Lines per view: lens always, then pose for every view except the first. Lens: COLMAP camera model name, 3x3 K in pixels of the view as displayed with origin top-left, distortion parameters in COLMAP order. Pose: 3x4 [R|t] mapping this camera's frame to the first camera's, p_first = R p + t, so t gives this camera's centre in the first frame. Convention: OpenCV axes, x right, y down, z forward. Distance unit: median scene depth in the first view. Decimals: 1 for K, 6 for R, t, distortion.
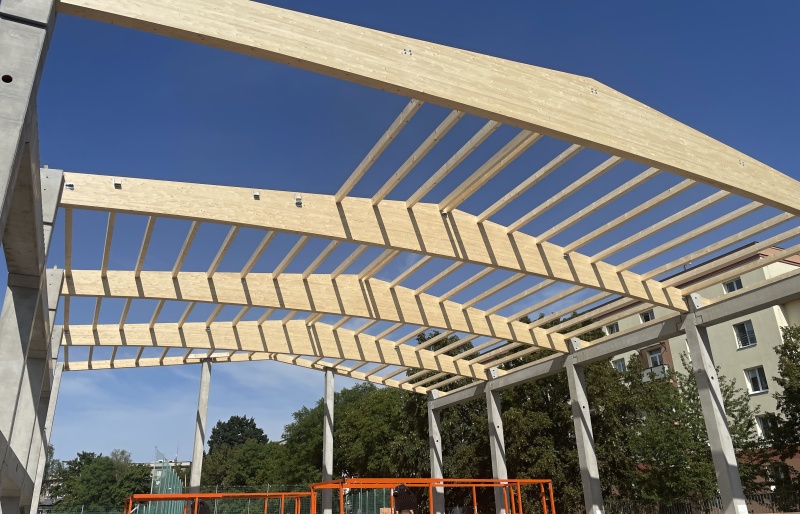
lens RADIAL K [[639.2, 0, 400.0], [0, 639.2, 257.0], [0, 0, 1]] dist [0.030973, -0.005934]
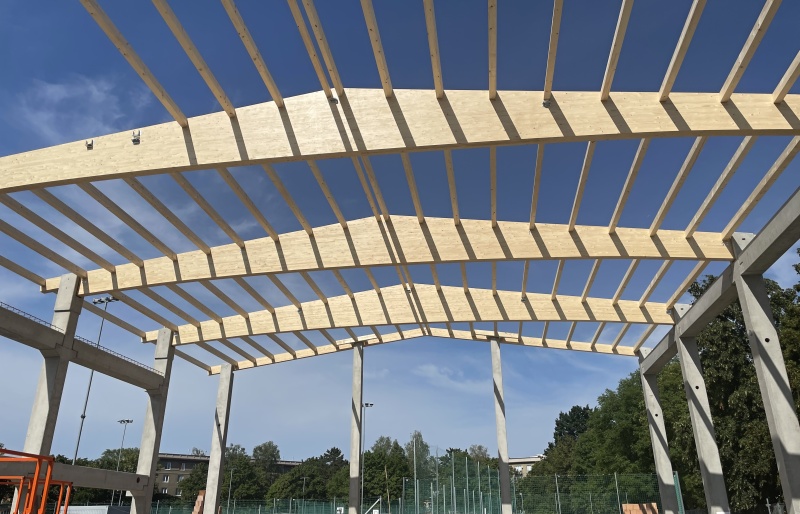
lens RADIAL K [[639.2, 0, 400.0], [0, 639.2, 257.0], [0, 0, 1]] dist [0.030973, -0.005934]
pose [[0.804272, -0.203286, -0.558409, 0.305675], [0.206584, 0.976707, -0.058023, 0.101772], [0.557197, -0.068692, 0.827534, 0.260252]]
